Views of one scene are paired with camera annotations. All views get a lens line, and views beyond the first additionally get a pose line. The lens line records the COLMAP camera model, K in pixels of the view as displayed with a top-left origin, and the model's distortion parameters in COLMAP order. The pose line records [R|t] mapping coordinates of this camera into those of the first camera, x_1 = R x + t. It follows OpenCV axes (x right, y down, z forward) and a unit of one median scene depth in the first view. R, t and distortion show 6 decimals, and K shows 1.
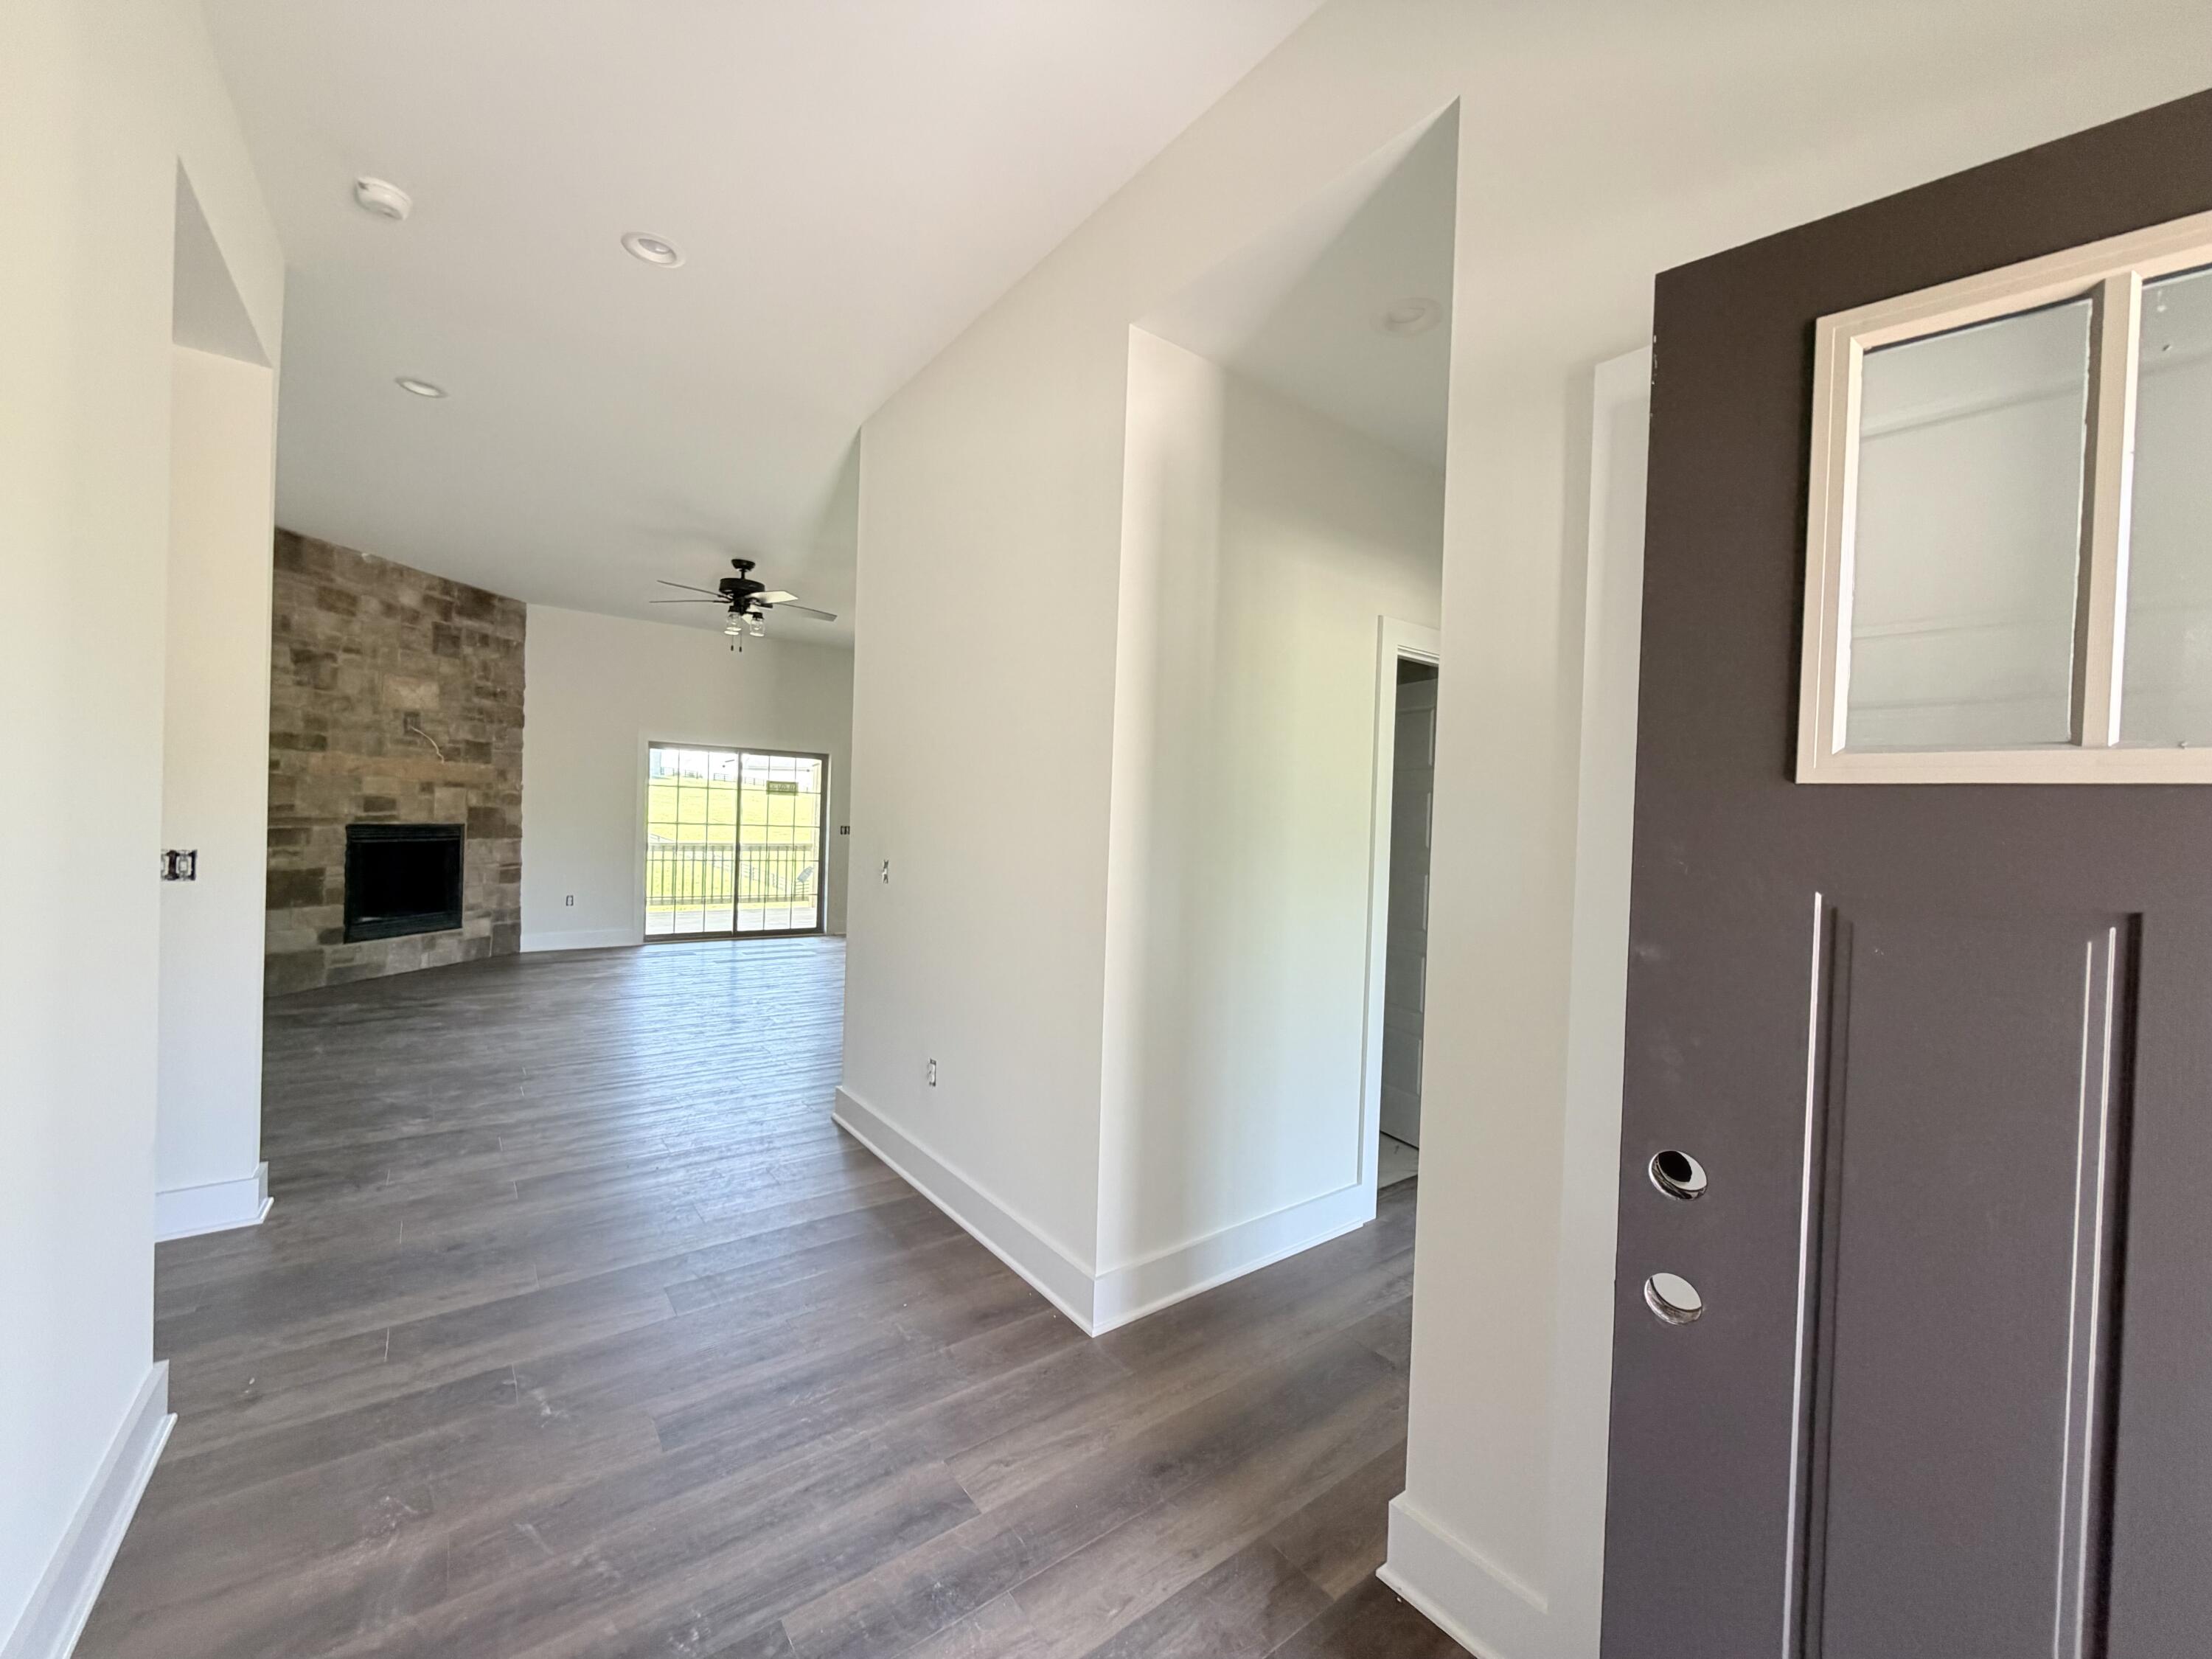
lens RADIAL K [[878.9, 0, 1106.9], [0, 878.9, 828.4], [0, 0, 1]] dist [0.004451, 0.000172]
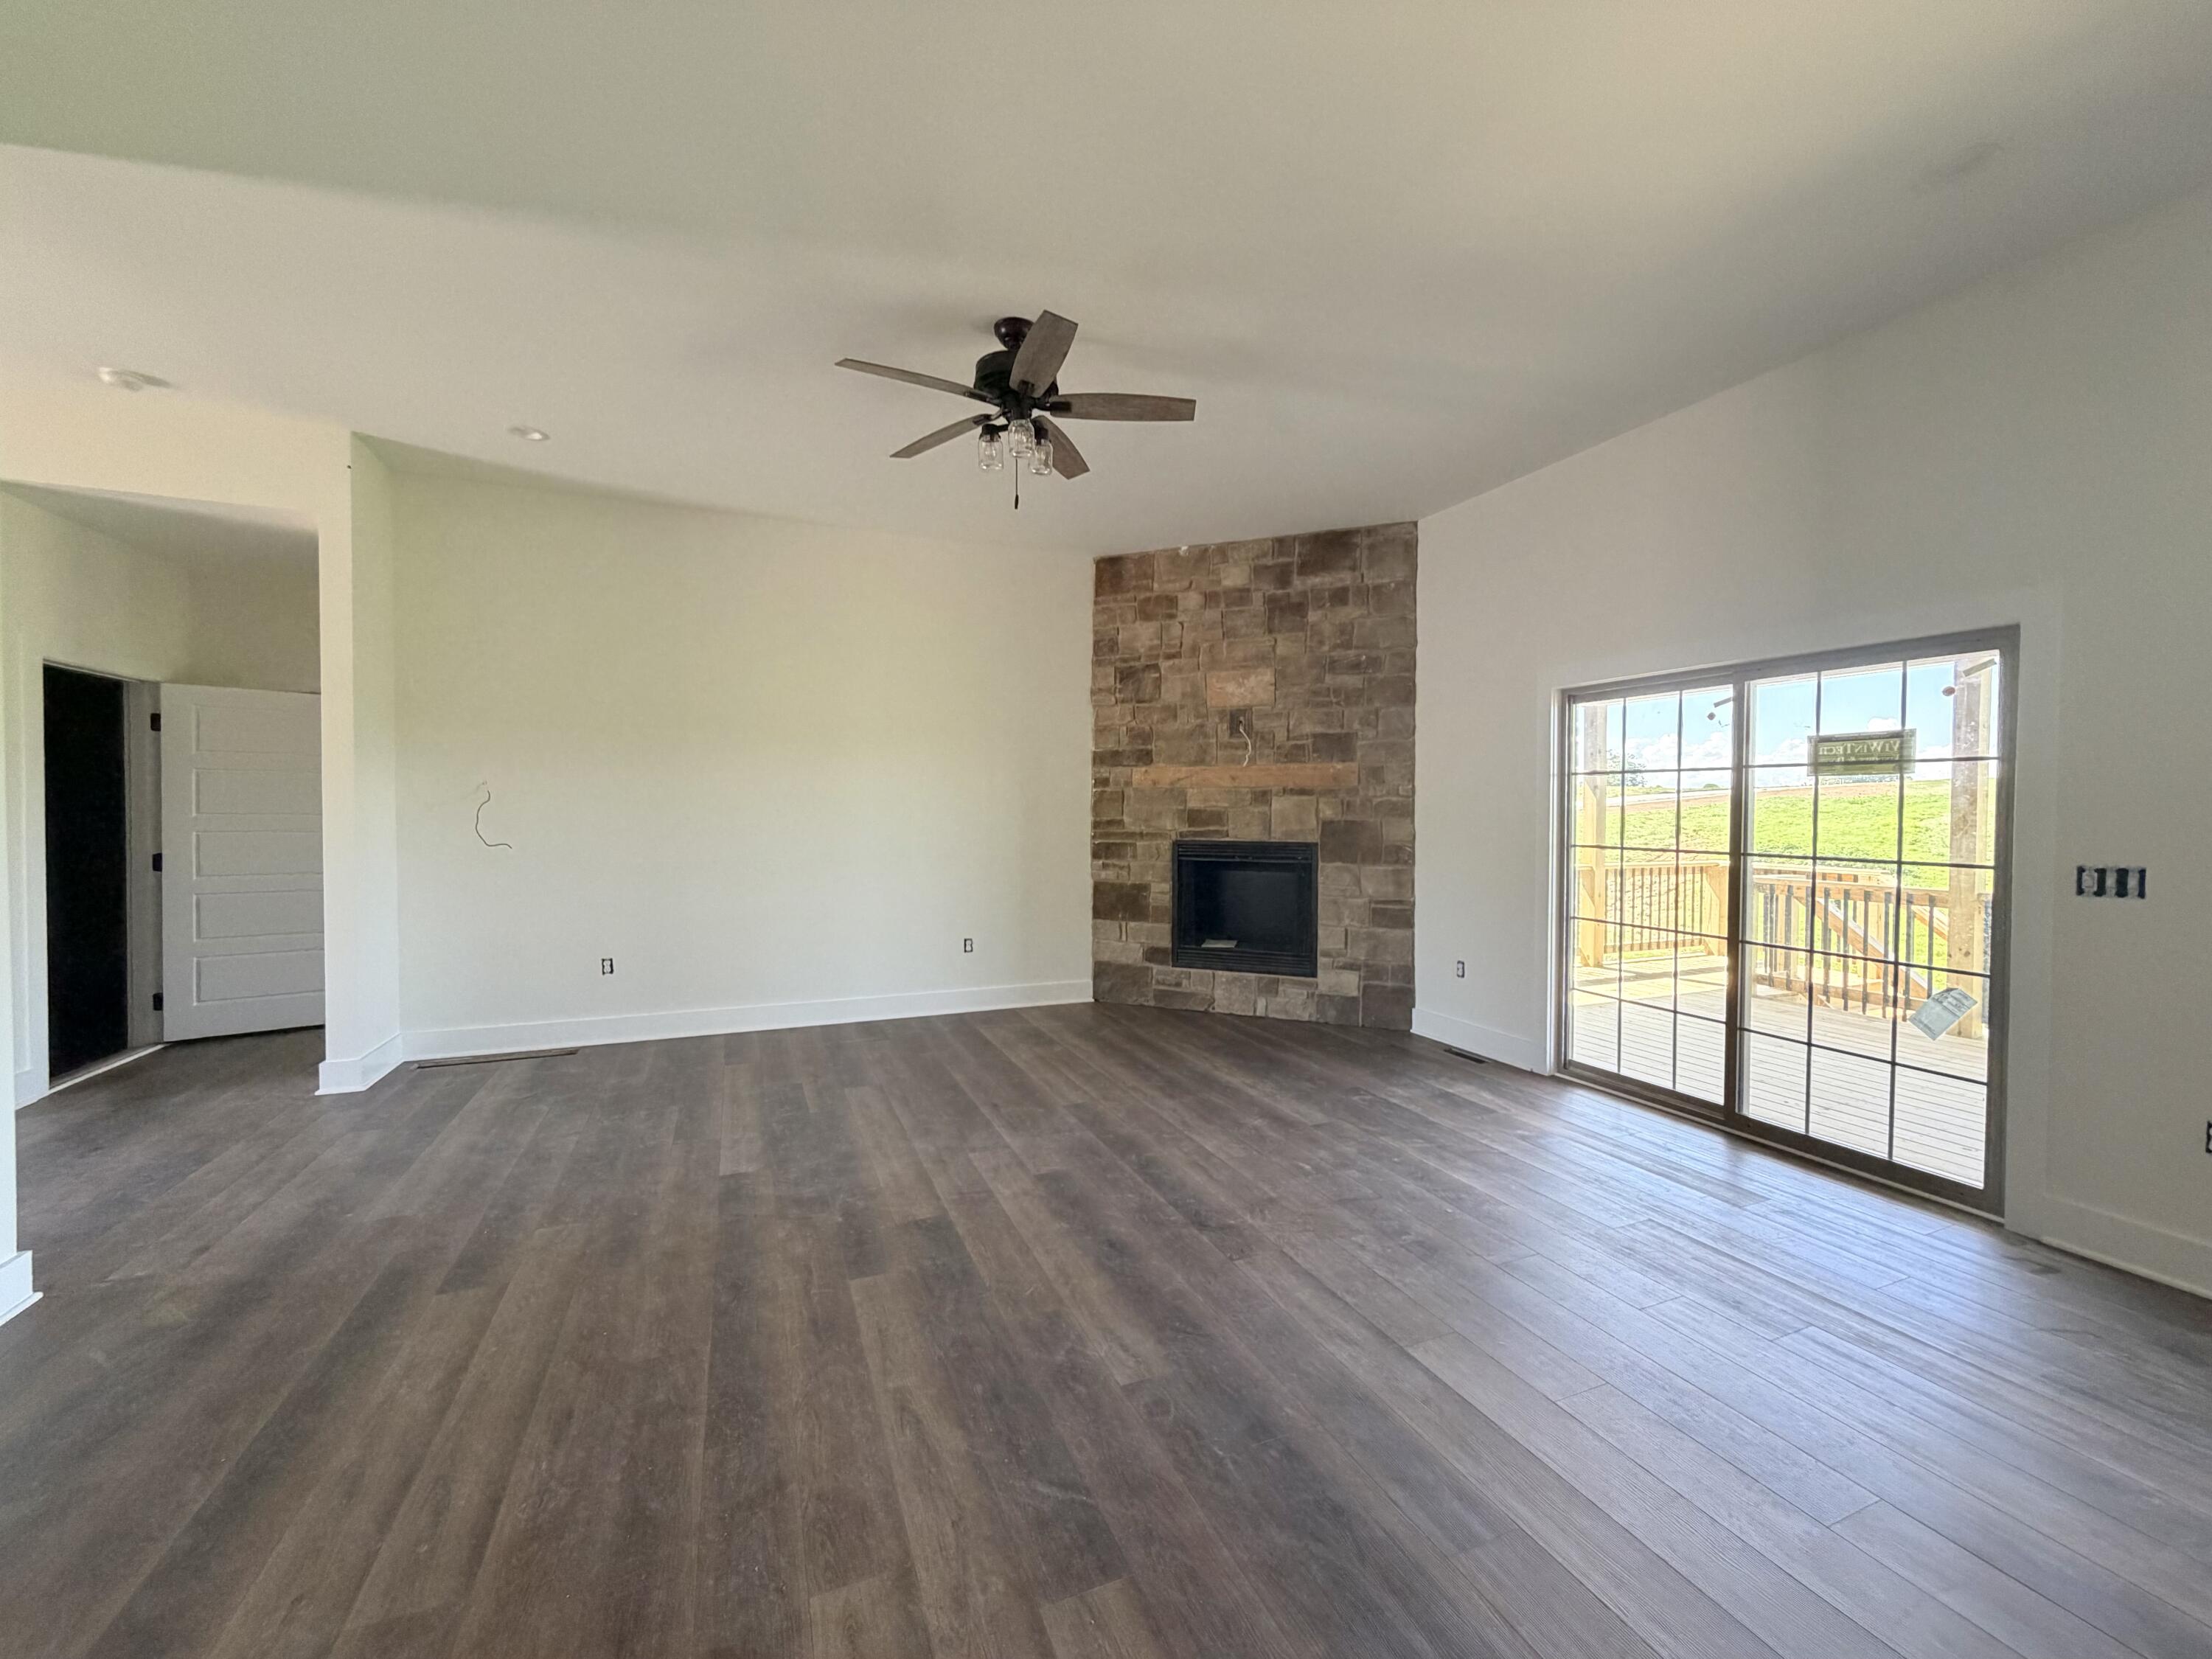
lens RADIAL K [[878.9, 0, 1105.2], [0, 878.9, 827.4], [0, 0, 1]] dist [0.004451, 0.000172]
pose [[-0.242644, -0.013584, -0.970020, 0.062727], [-0.024935, 0.999659, -0.007762, -0.008219], [0.969795, 0.022304, -0.242900, 1.061240]]
